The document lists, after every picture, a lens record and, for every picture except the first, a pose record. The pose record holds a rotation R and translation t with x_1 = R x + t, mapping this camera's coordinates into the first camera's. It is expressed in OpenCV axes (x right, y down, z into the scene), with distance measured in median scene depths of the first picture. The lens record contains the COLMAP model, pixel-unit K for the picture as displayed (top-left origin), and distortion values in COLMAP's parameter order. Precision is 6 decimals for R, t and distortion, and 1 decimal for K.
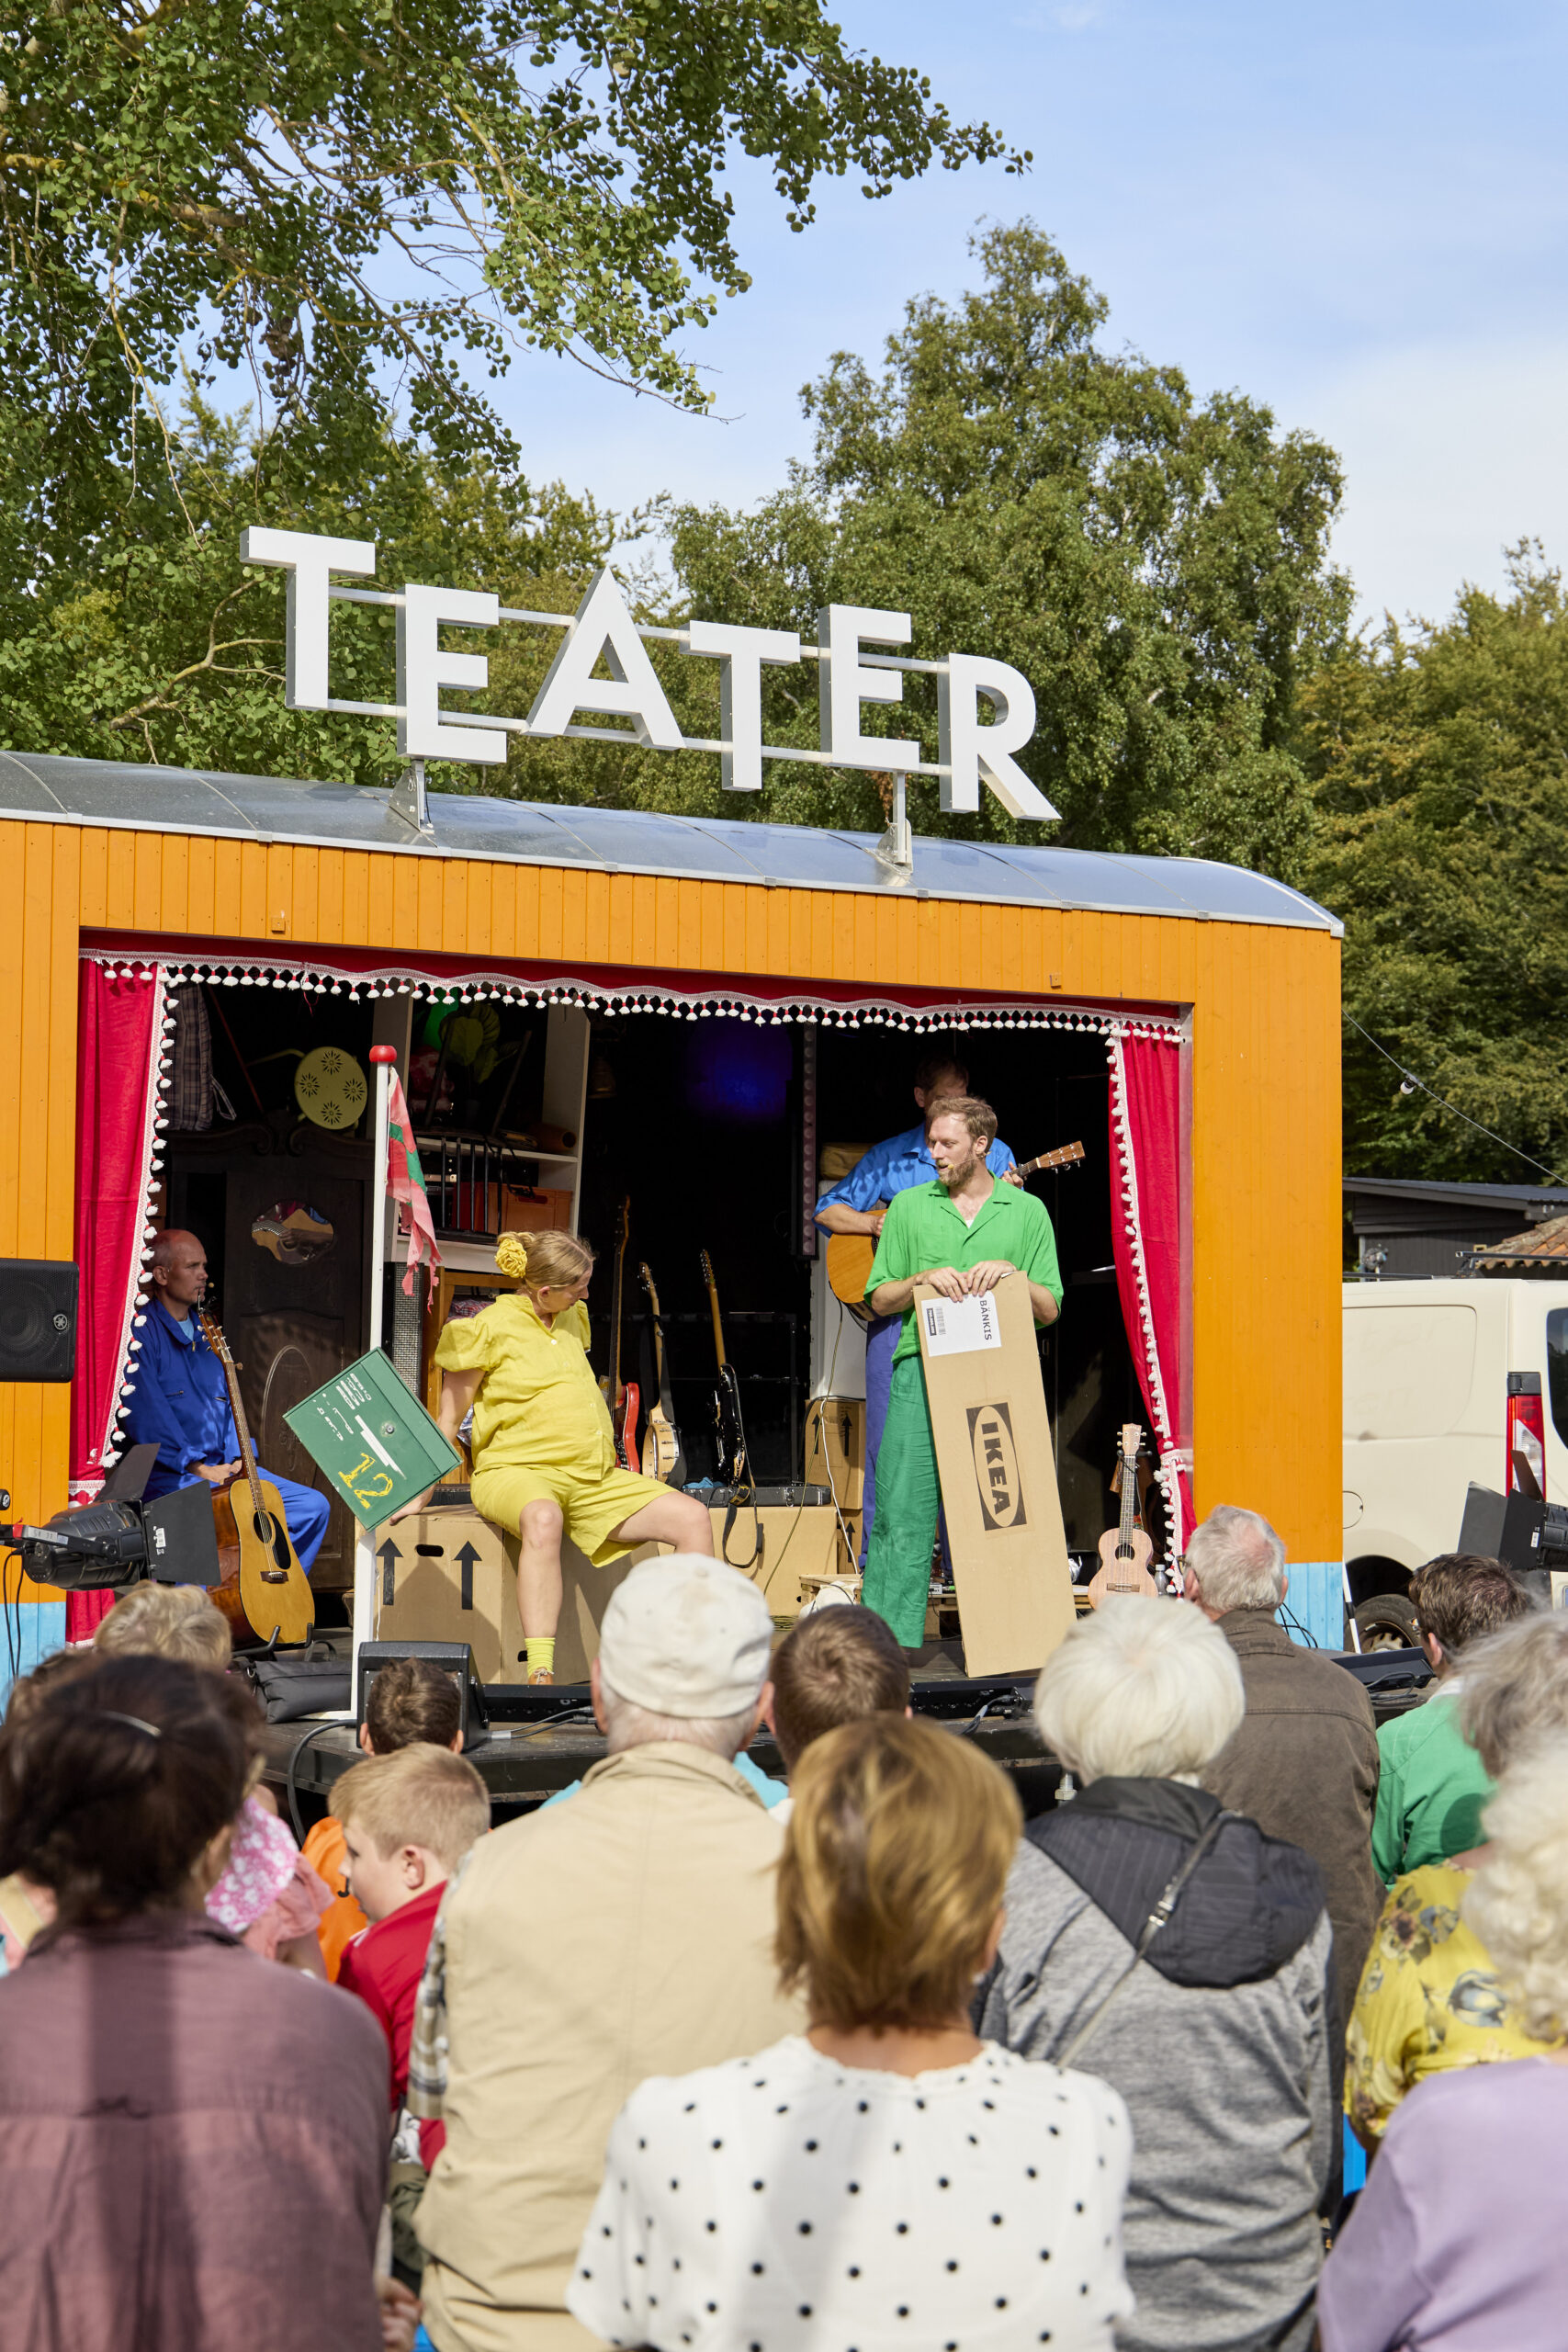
lens RADIAL K [[3589.0, 0, 782.4], [0, 3589.0, 1093.5], [0, 0, 1]] dist [-0.029276, -0.035573]
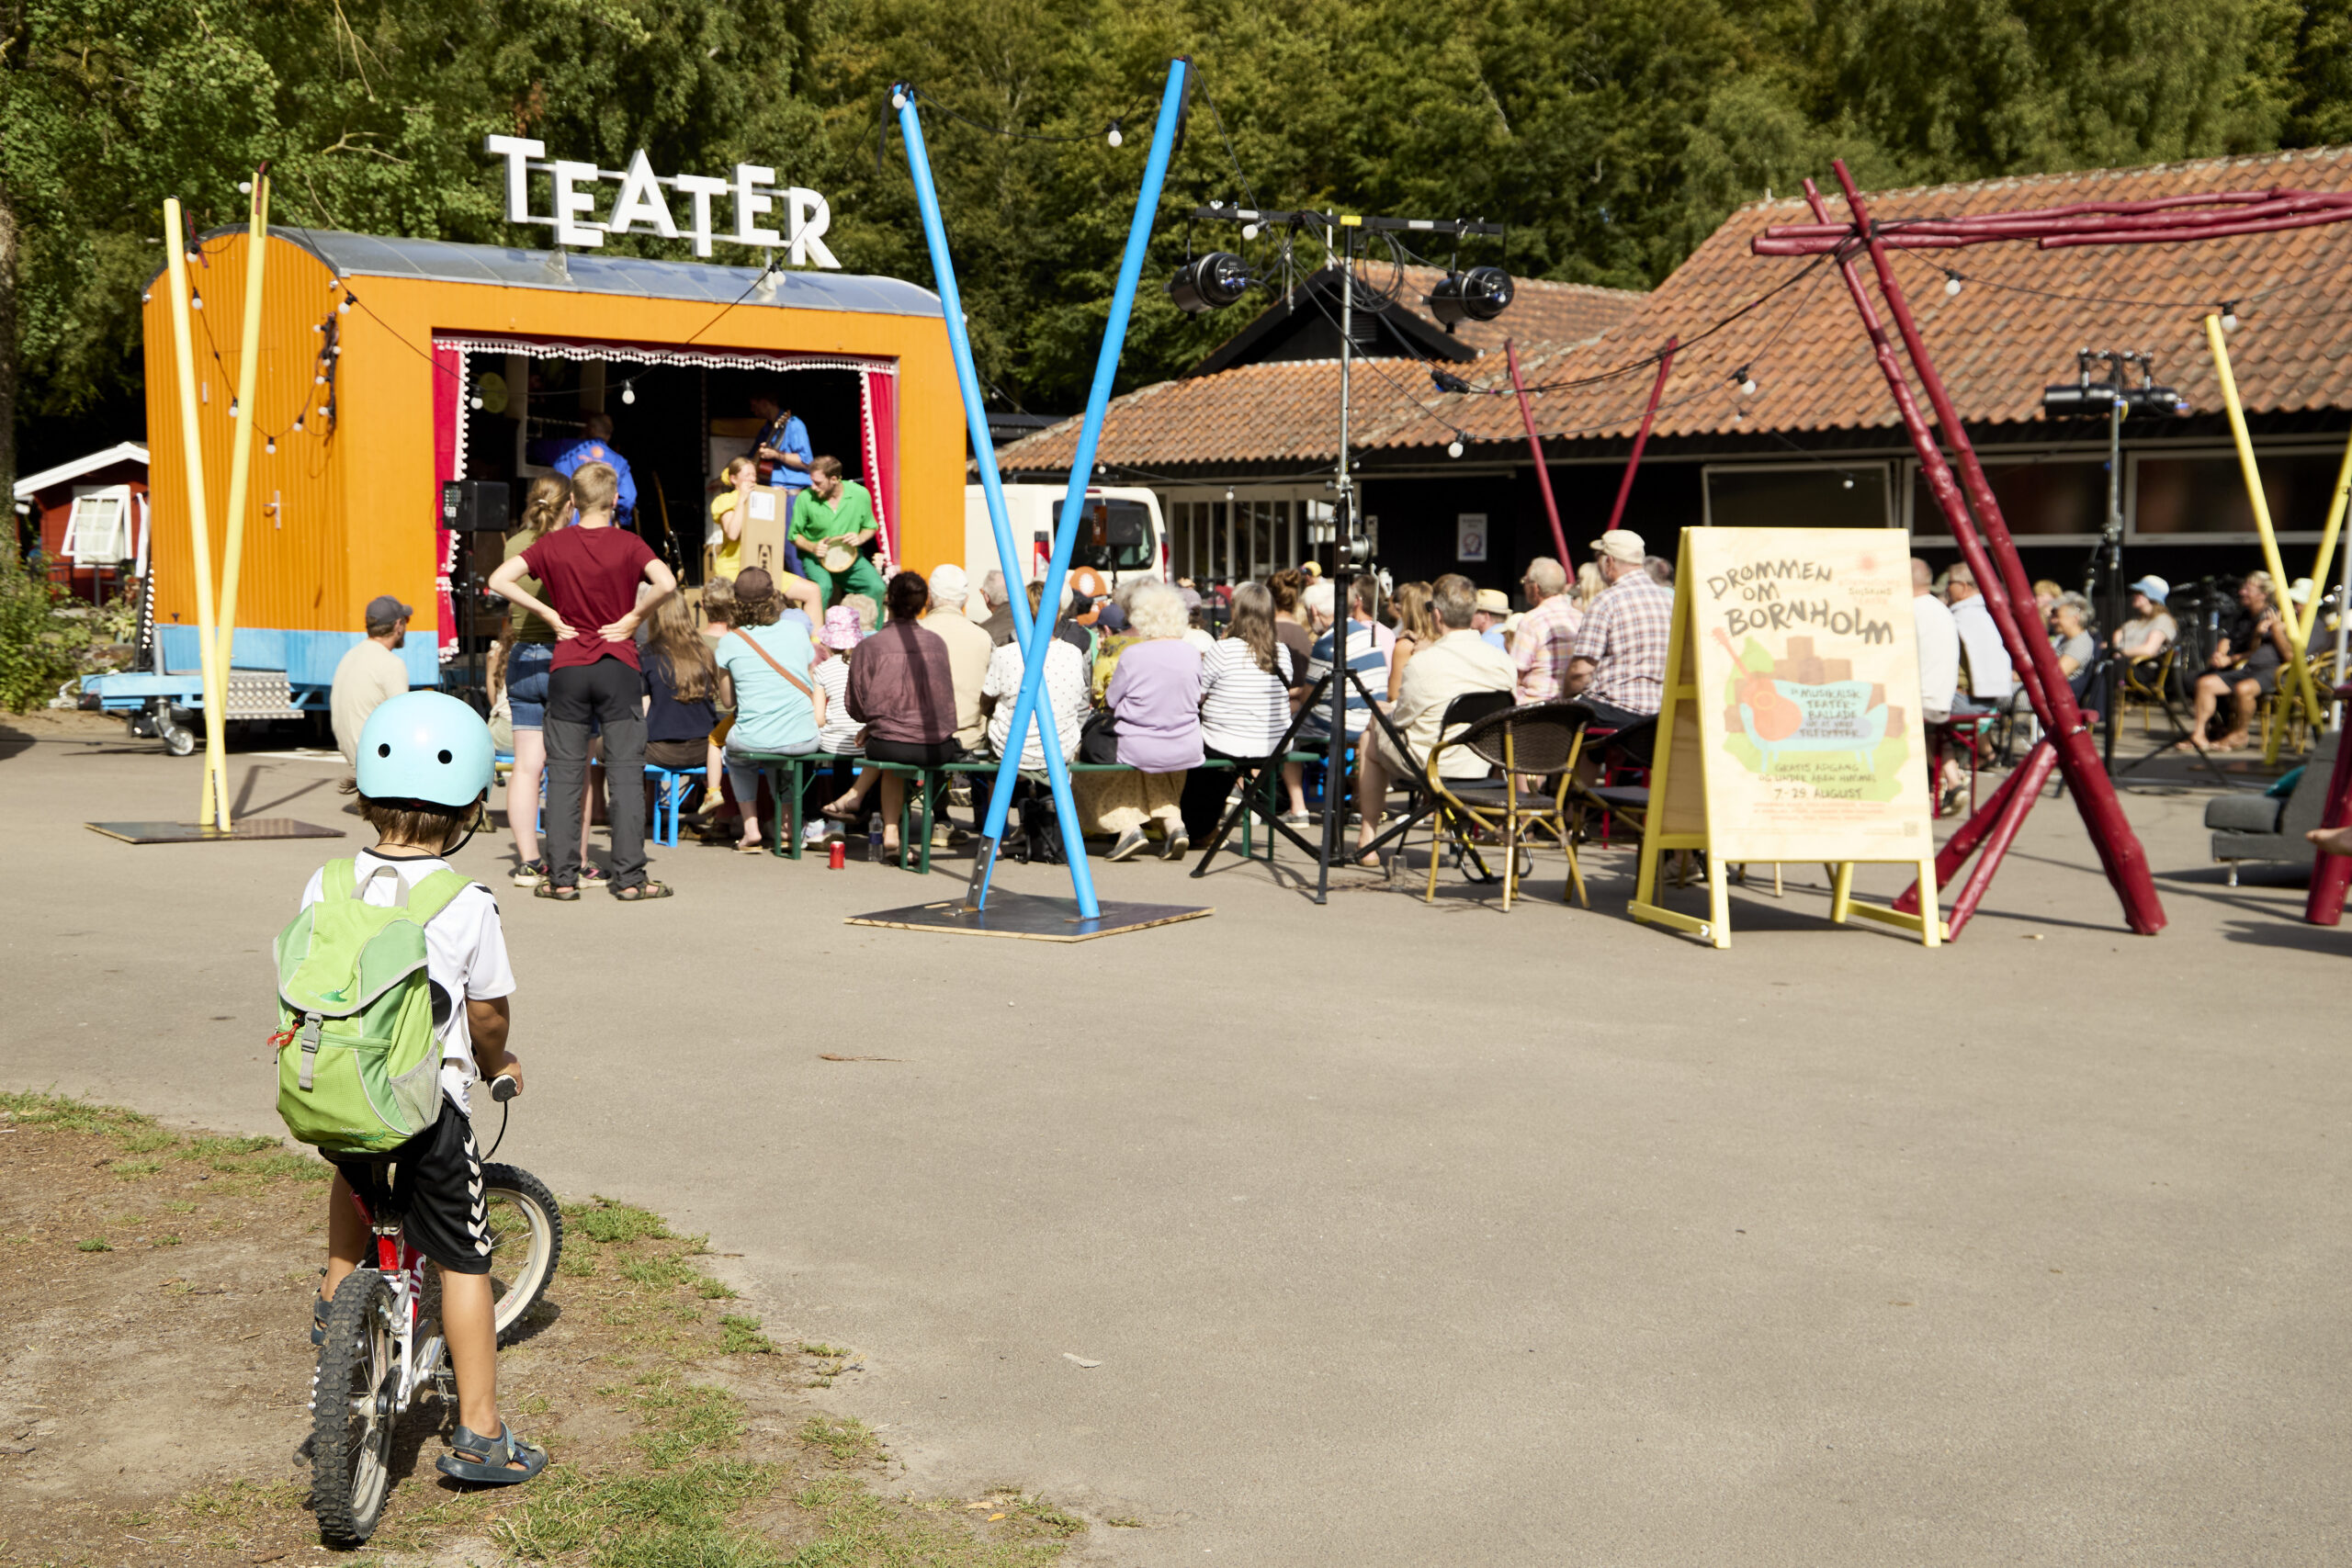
lens RADIAL K [[2866.7, 0, 1176.0], [0, 2866.7, 784.0], [0, 0, 1]] dist [-0.014669, -0.029669]
pose [[0.958741, -0.025091, 0.283170, -0.214986], [-0.020726, 0.987277, 0.157654, -0.045805], [-0.283523, -0.157018, 0.946023, -0.685037]]
